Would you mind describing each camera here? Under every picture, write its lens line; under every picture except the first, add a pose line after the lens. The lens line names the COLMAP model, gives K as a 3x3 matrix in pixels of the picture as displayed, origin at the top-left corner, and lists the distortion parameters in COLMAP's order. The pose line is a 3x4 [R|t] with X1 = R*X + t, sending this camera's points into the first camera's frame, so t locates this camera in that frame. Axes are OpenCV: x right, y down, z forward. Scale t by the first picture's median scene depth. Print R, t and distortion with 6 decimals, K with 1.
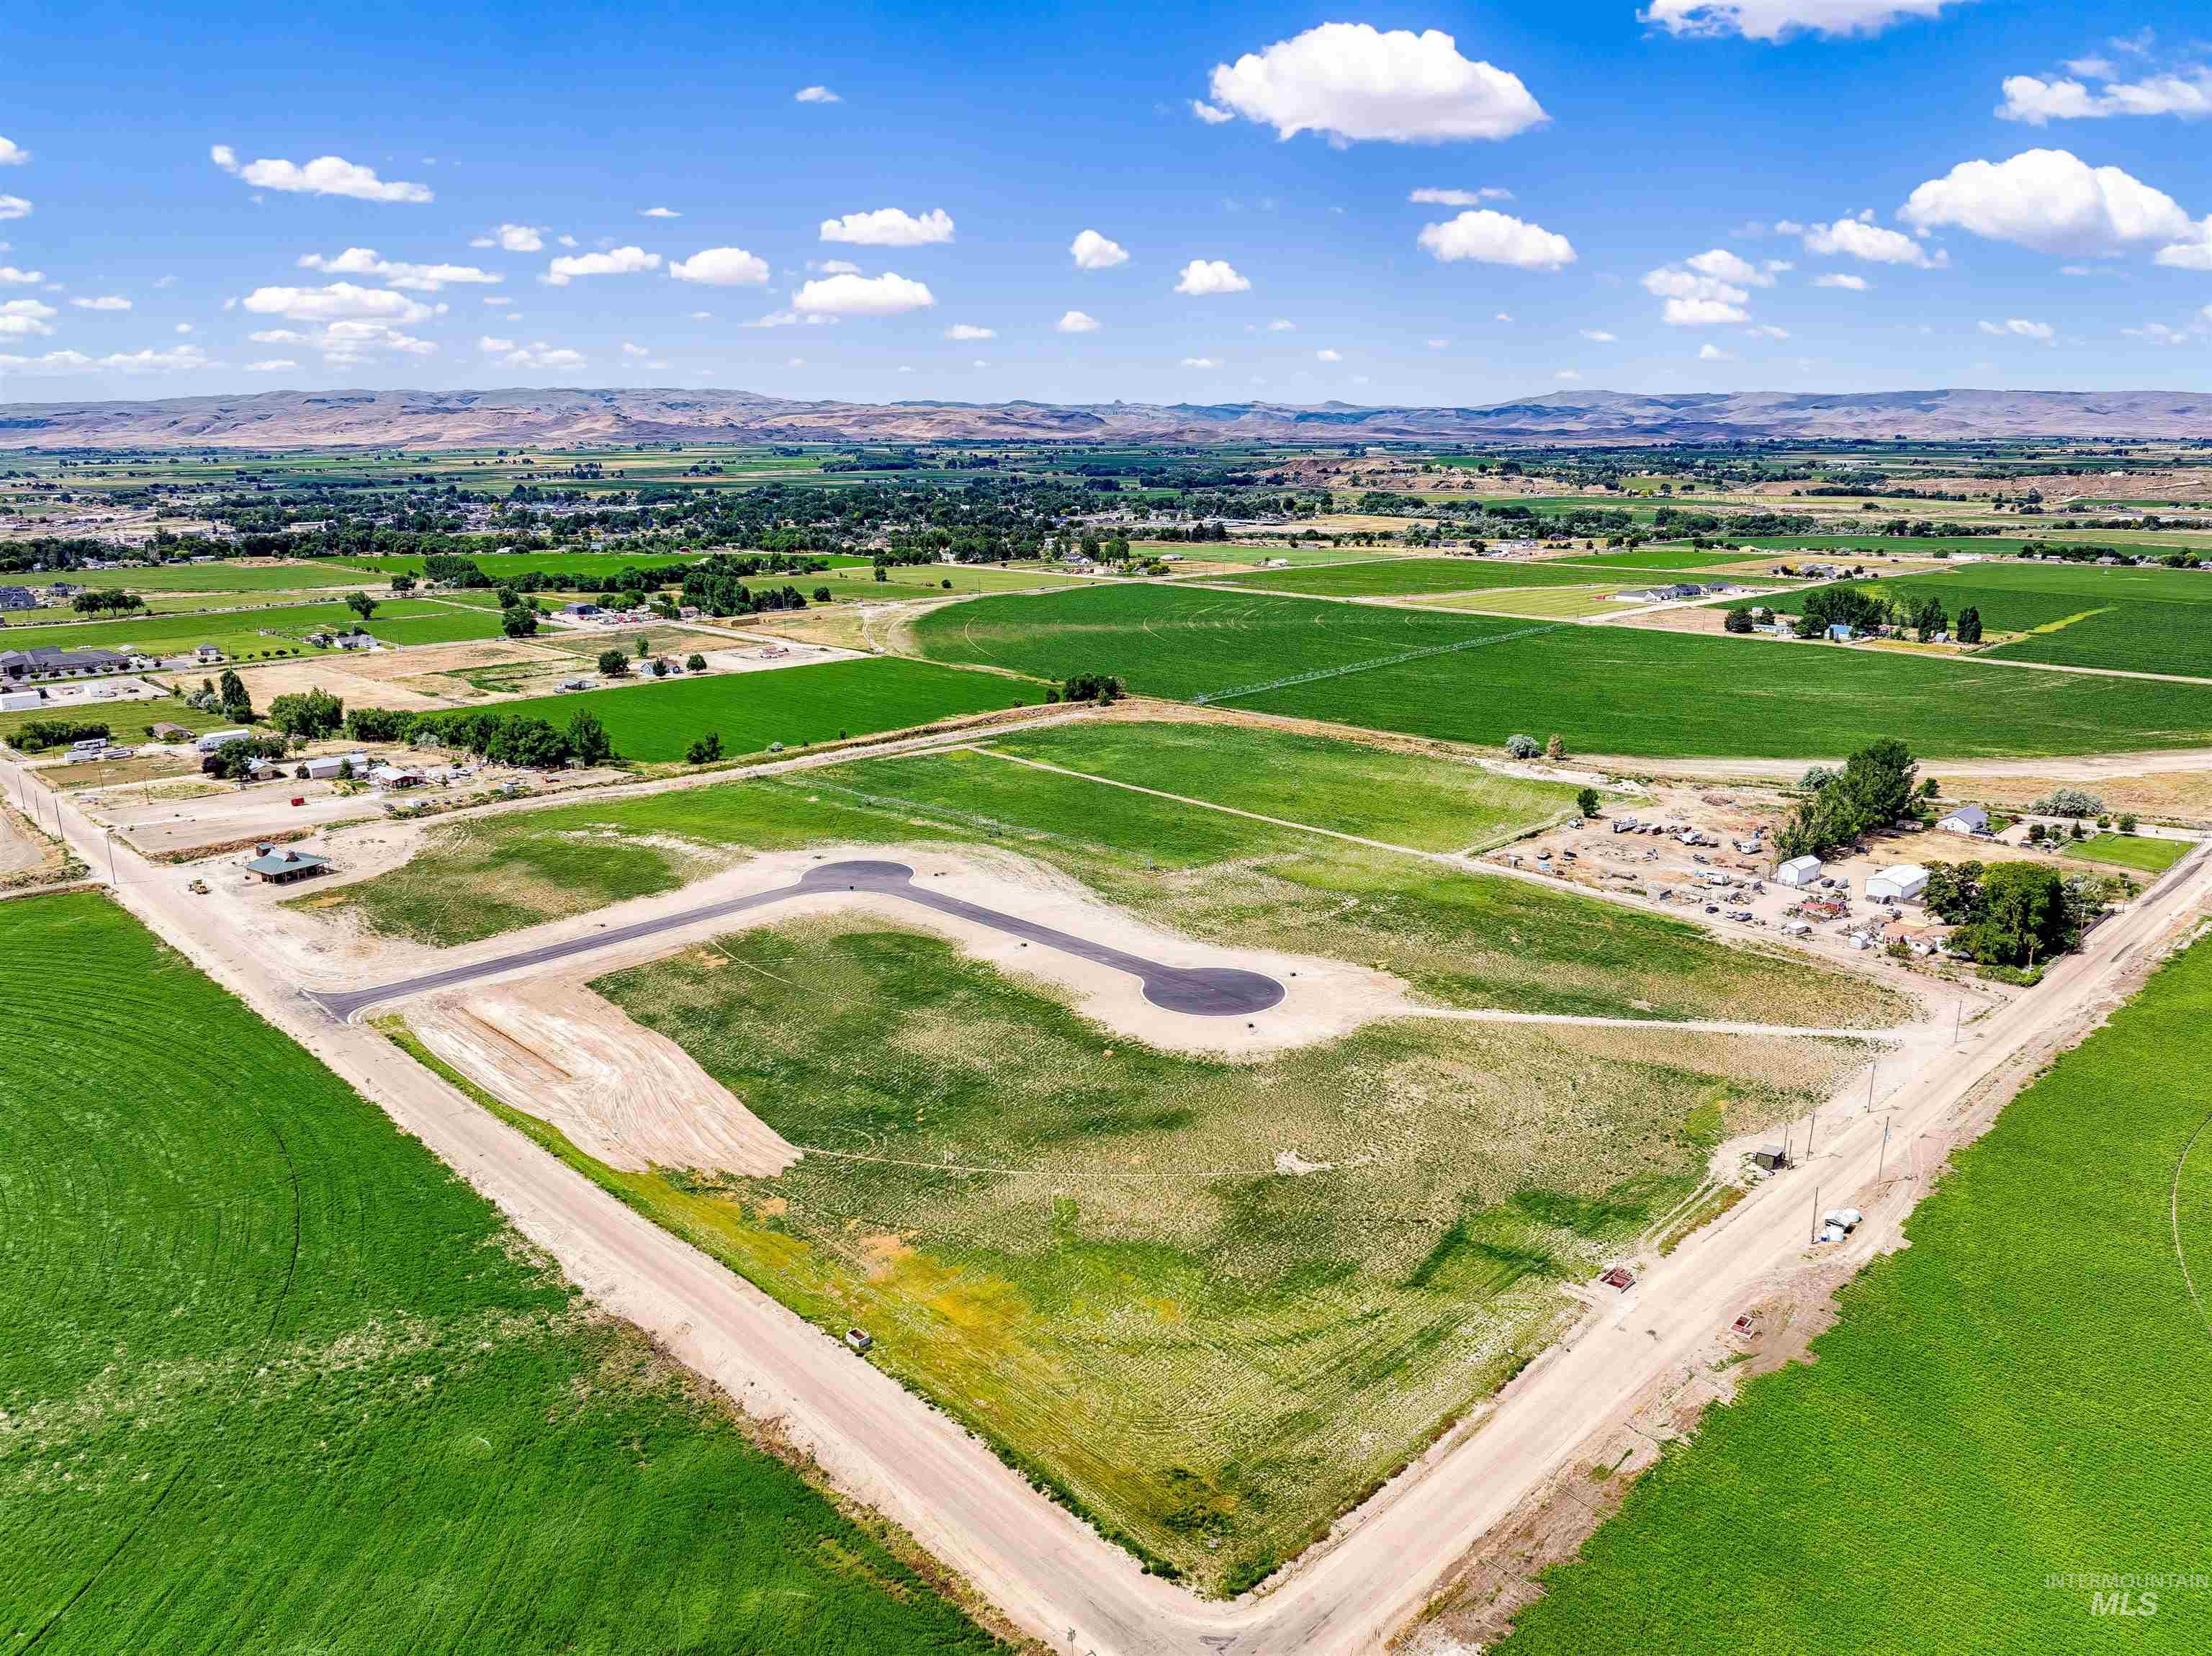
lens RADIAL K [[1568.2, 0, 1106.0], [0, 1568.2, 828.0], [0, 0, 1]] dist [-0.030163, -0.006904]
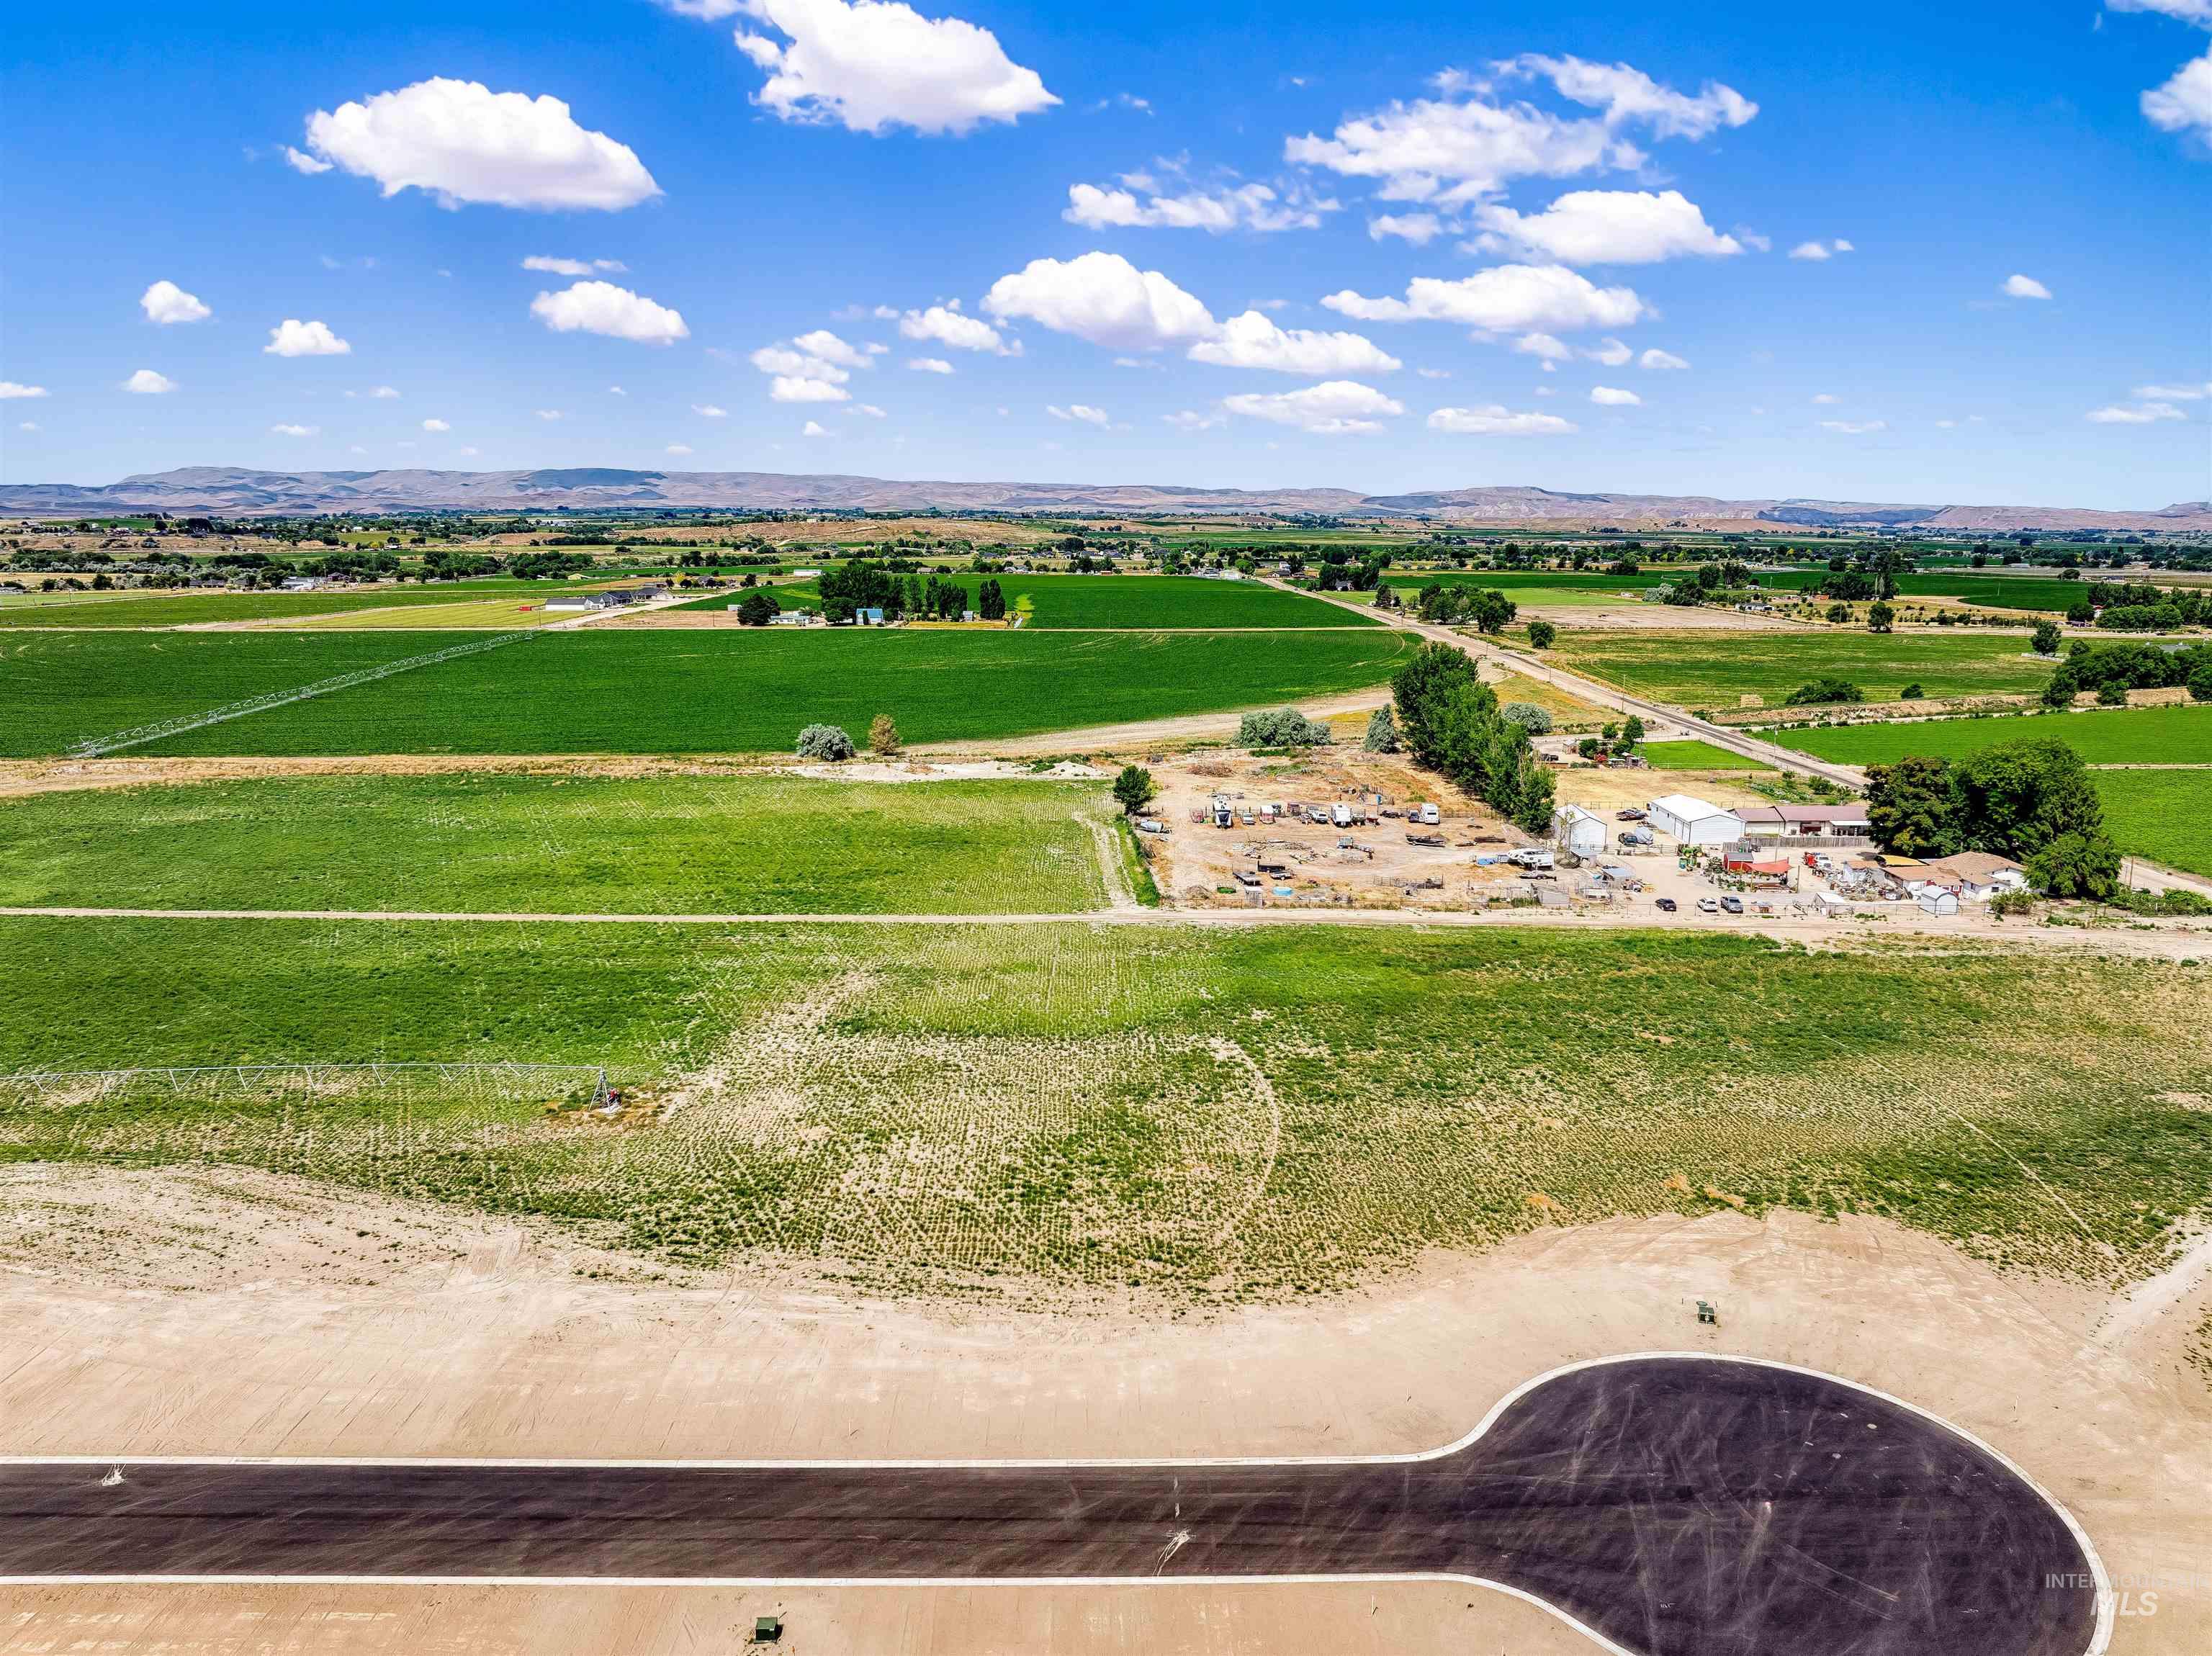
lens RADIAL K [[1553.2, 0, 1106.0], [0, 1553.2, 828.0], [0, 0, 1]] dist [-0.033543, -0.005305]
pose [[0.689419, -0.138050, 0.711086, -0.153315], [0.172707, 0.984687, 0.023722, -0.024987], [-0.703472, 0.106455, 0.702705, 0.842309]]
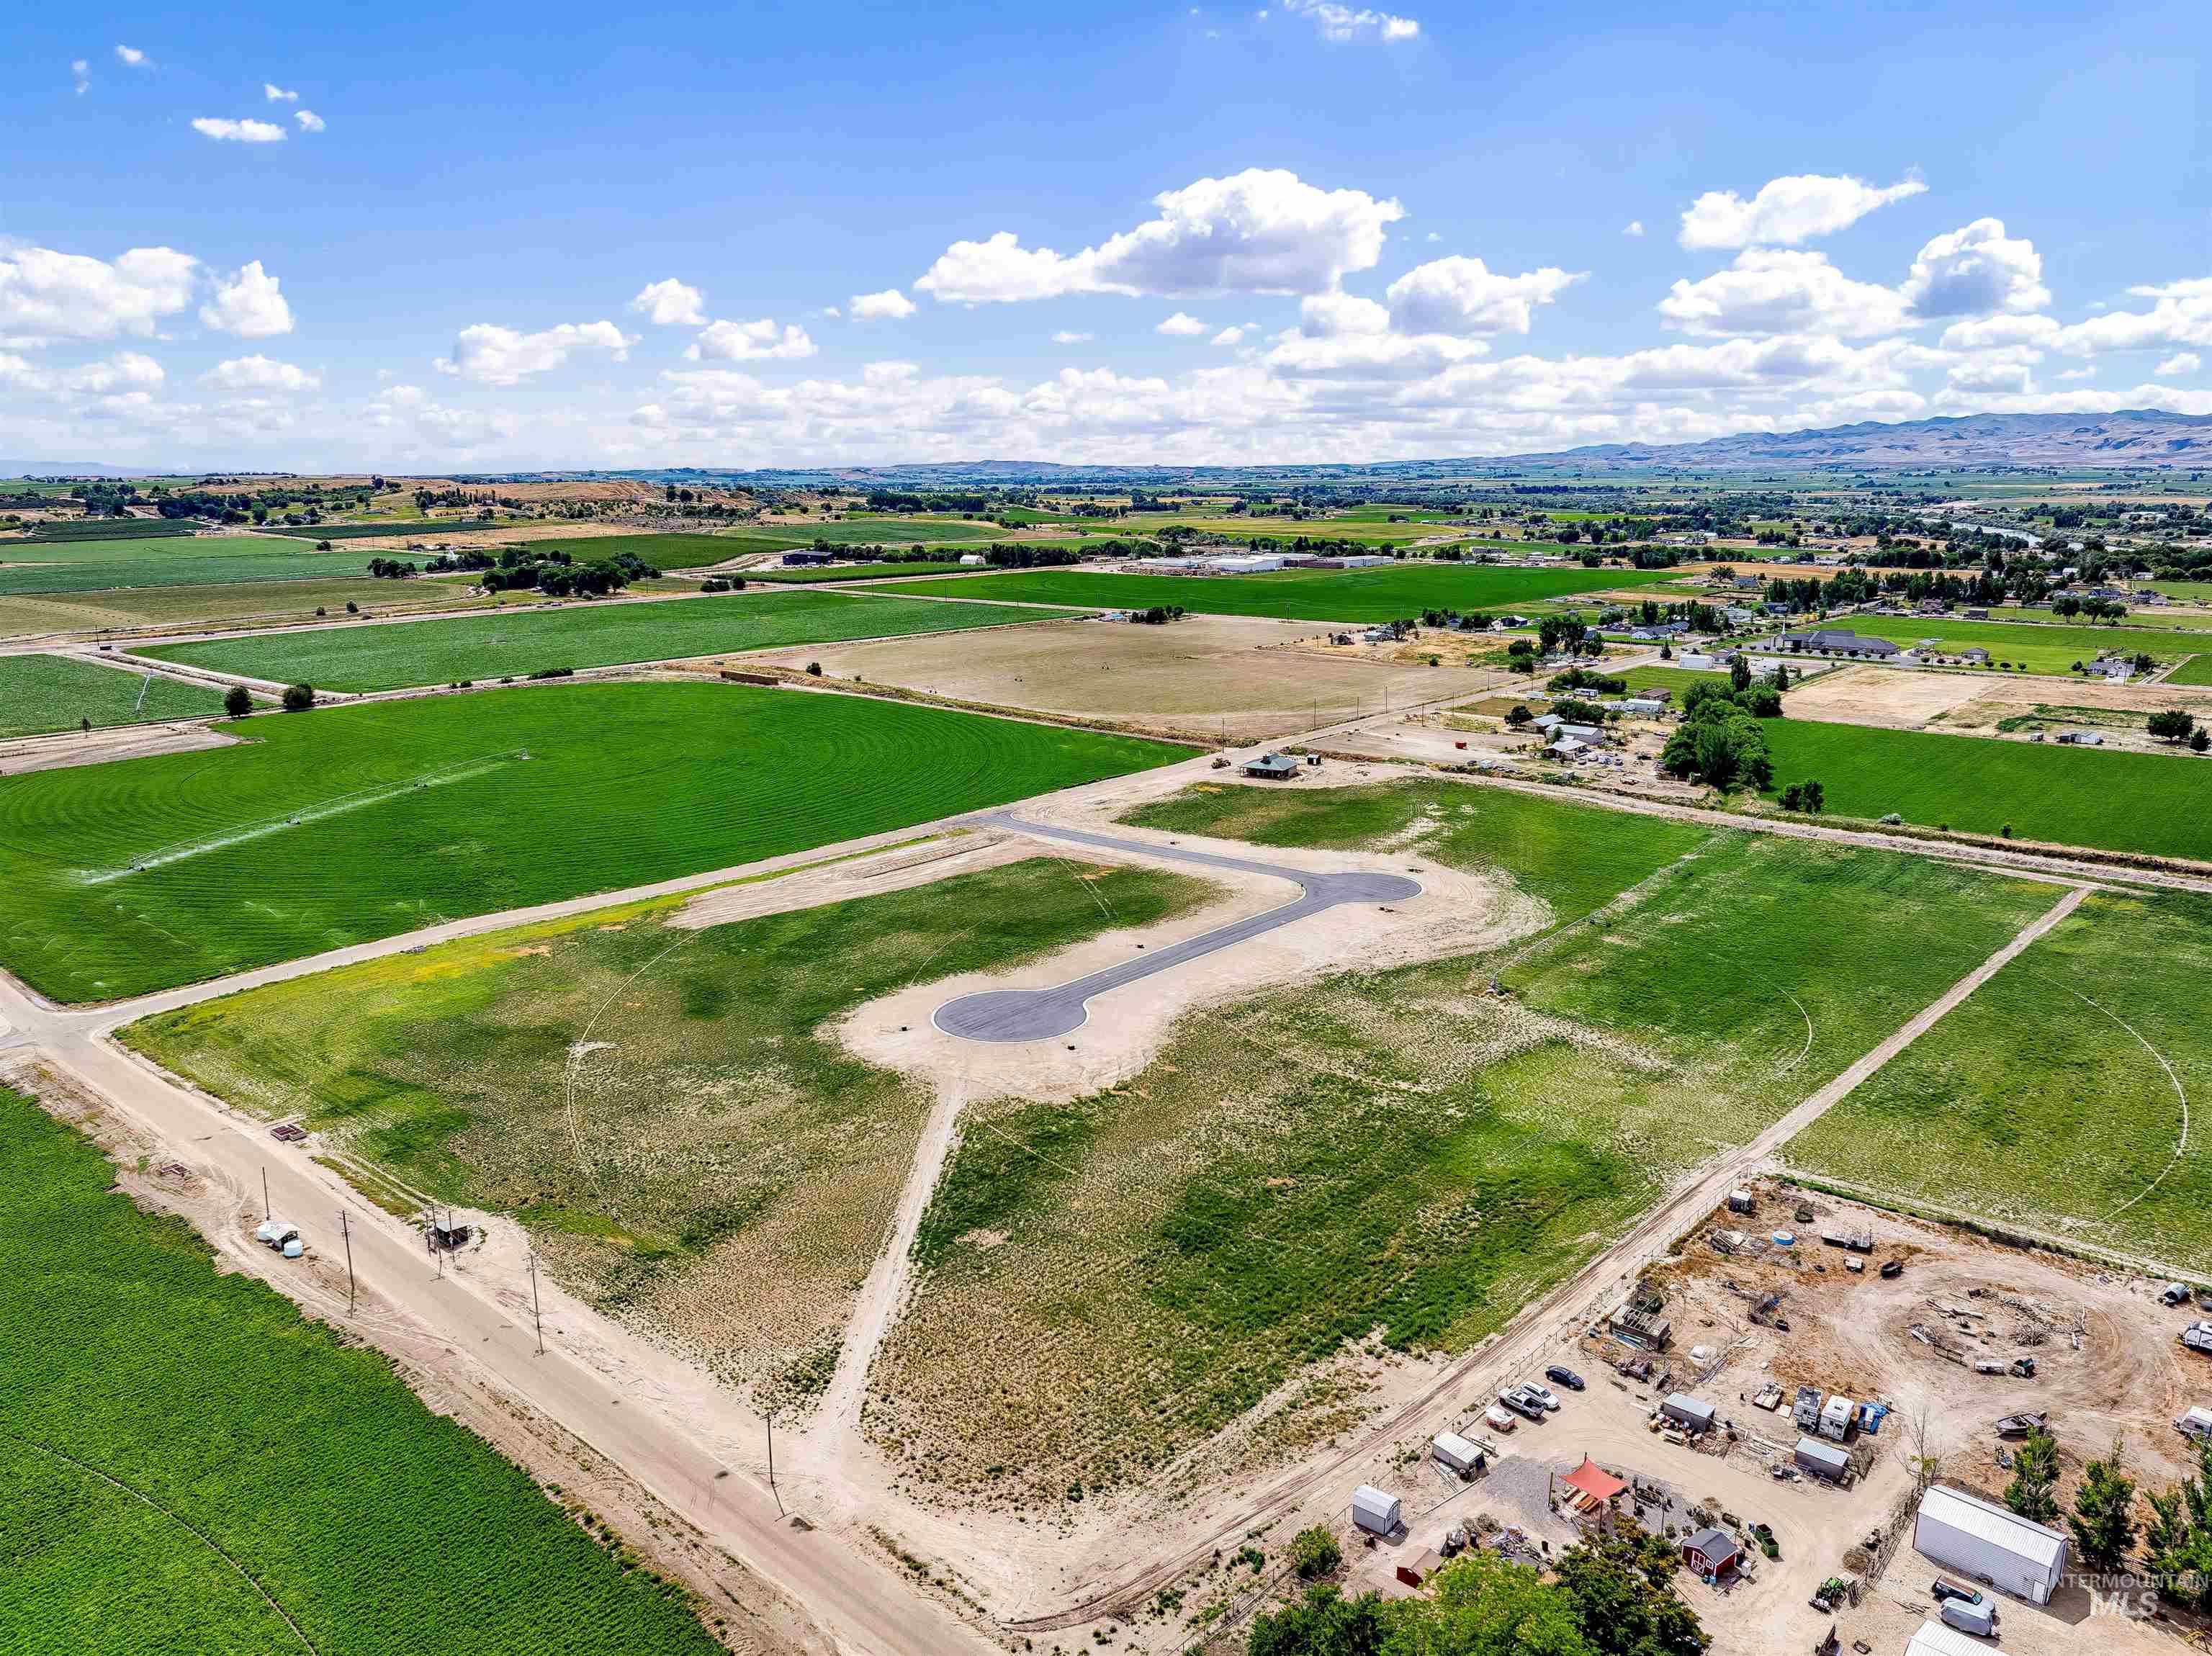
lens RADIAL K [[1568.2, 0, 1106.0], [0, 1568.2, 828.0], [0, 0, 1]] dist [-0.030163, -0.006904]
pose [[0.081527, 0.226738, -0.970537, 0.902613], [-0.235425, 0.950604, 0.202305, -0.193392], [0.968467, 0.211995, 0.130880, 0.859234]]
